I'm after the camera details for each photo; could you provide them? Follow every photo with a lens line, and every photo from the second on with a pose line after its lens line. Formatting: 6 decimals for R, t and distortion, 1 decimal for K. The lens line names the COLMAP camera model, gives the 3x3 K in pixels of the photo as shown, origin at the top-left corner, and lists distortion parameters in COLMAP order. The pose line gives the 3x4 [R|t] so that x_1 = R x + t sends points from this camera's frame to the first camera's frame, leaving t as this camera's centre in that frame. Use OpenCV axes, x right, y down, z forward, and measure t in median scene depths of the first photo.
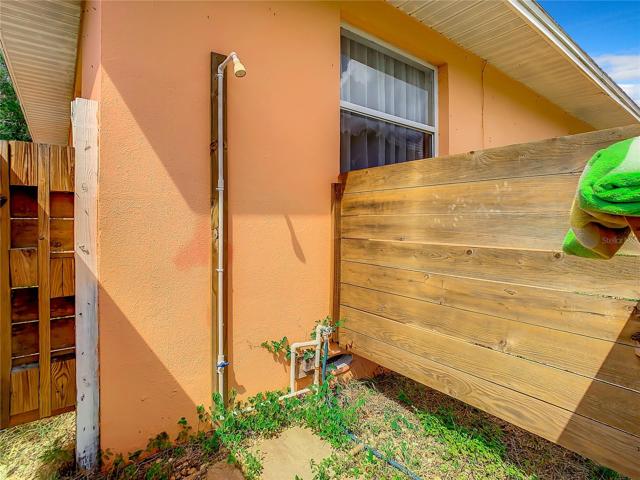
lens RADIAL K [[343.2, 0, 357.5], [0, 343.2, 216.7], [0, 0, 1]] dist [-0.021167, 0.000274]
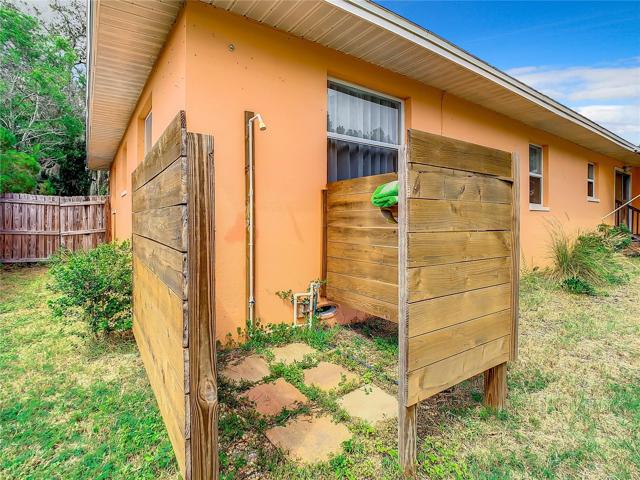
lens RADIAL K [[332.0, 0, 320.9], [0, 332.0, 223.2], [0, 0, 1]] dist [-0.017532, -0.000954]
pose [[0.990211, 0.003283, -0.139539, 0.136954], [-0.000035, 0.999729, 0.023268, 0.016191], [0.139577, -0.023035, 0.989943, -0.471843]]
